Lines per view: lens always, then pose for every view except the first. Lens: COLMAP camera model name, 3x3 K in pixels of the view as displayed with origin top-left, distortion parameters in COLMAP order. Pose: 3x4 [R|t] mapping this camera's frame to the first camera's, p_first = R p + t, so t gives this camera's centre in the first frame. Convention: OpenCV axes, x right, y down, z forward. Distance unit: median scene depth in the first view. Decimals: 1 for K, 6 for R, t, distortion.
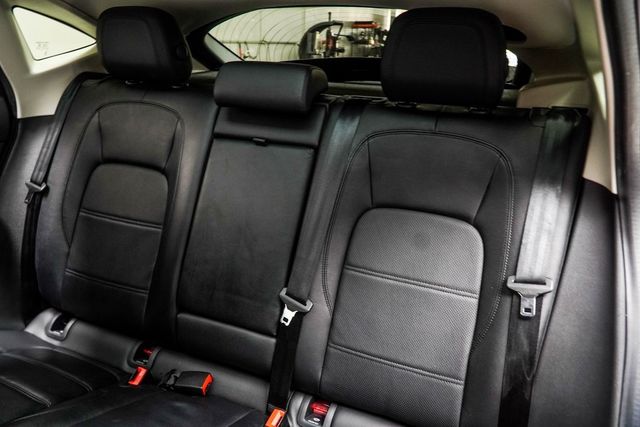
lens RADIAL K [[506.8, 0, 320.1], [0, 506.8, 213.8], [0, 0, 1]] dist [-0.010265, -0.022502]
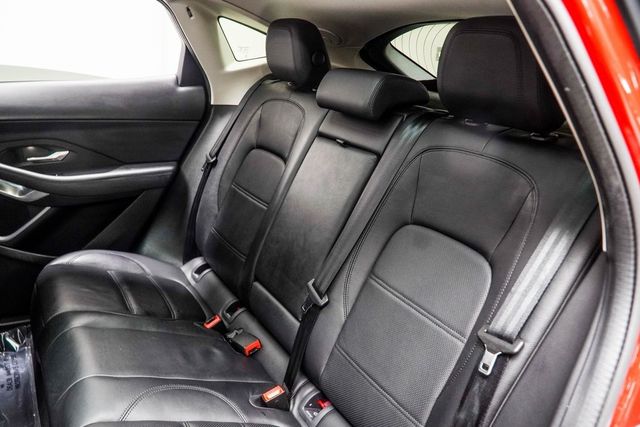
lens RADIAL K [[506.8, 0, 320.3], [0, 506.8, 214.8], [0, 0, 1]] dist [-0.010265, -0.022502]
pose [[0.828129, 0.204867, -0.521758, 0.406656], [-0.226908, 0.973664, 0.022160, -0.008739], [0.512557, 0.100039, 0.852806, 0.081836]]
